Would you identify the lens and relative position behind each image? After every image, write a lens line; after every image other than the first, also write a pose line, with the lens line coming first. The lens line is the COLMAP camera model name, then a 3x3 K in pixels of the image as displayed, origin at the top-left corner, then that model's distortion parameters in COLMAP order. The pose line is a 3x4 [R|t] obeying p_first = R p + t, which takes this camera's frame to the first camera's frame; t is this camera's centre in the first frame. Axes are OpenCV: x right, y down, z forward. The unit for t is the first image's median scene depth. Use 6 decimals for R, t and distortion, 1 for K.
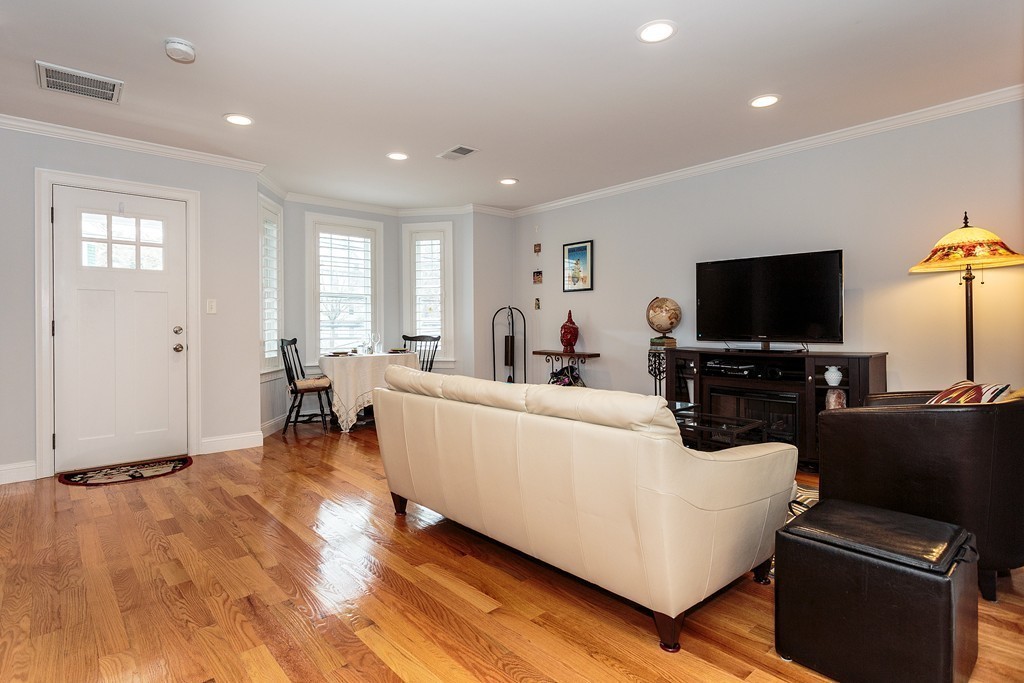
lens RADIAL K [[550.4, 0, 514.8], [0, 550.4, 326.5], [0, 0, 1]] dist [-0.002473, -0.000202]
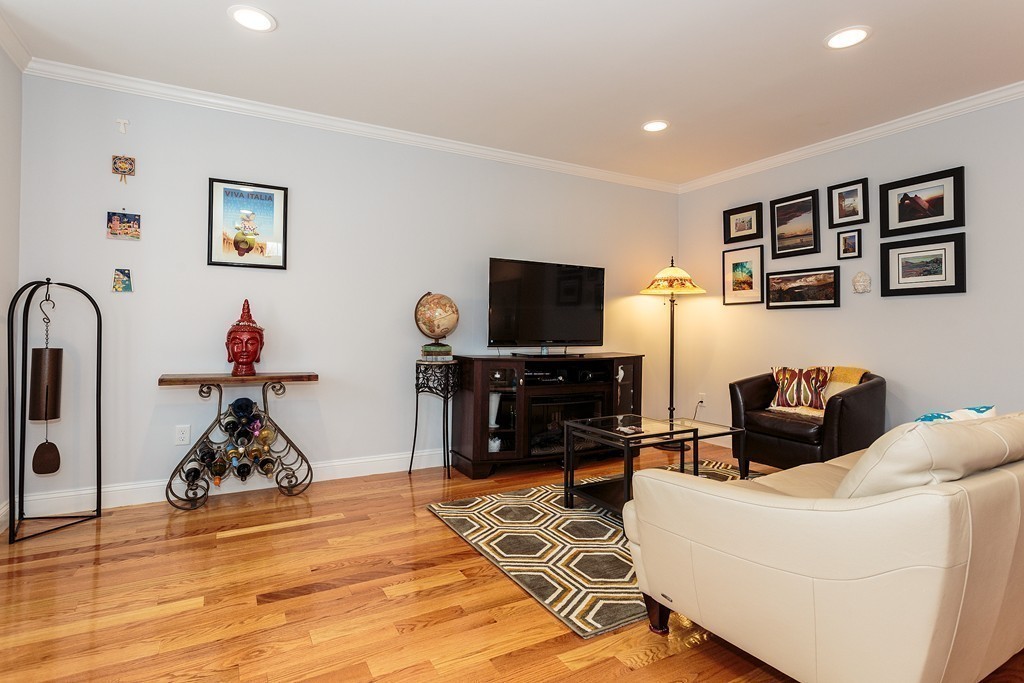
lens RADIAL K [[510.7, 0, 515.3], [0, 510.7, 326.7], [0, 0, 1]] dist [0.001291, 0.000253]
pose [[0.209016, 0.012537, 0.977832, -0.354743], [-0.007894, 0.999907, -0.011133, 0.001426], [-0.977880, -0.005392, 0.209096, 0.624738]]
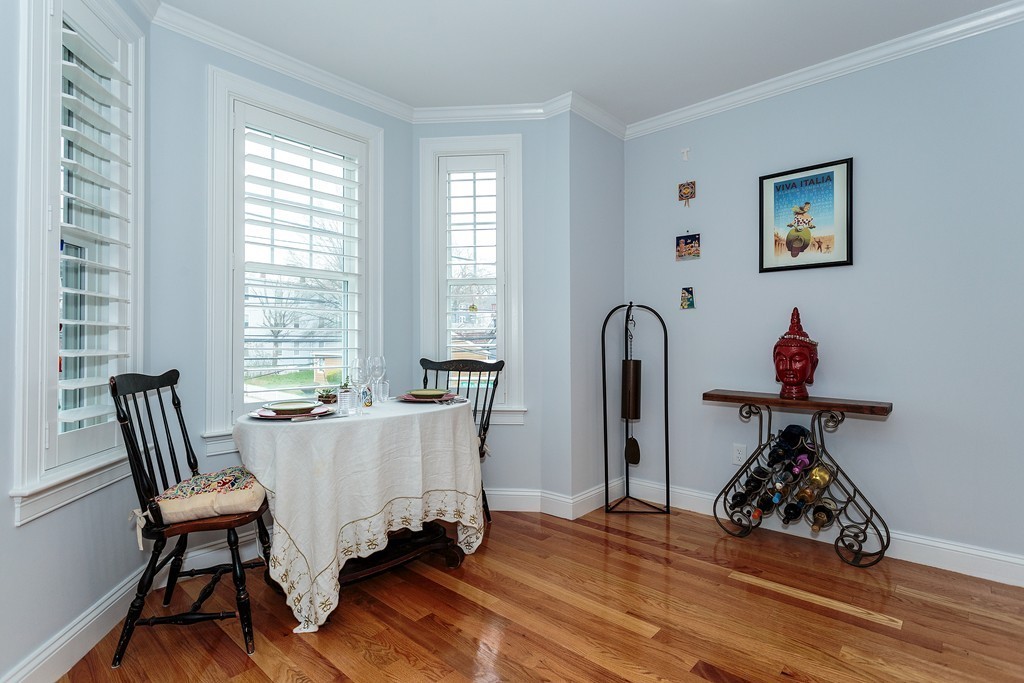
lens RADIAL K [[526.8, 0, 506.3], [0, 526.8, 333.9], [0, 0, 1]] dist [-0.000673, 0.000213]
pose [[0.995750, 0.005029, 0.091964, -0.189135], [-0.003587, 0.999868, -0.015843, 0.000419], [-0.092032, 0.015446, 0.995636, 0.576369]]
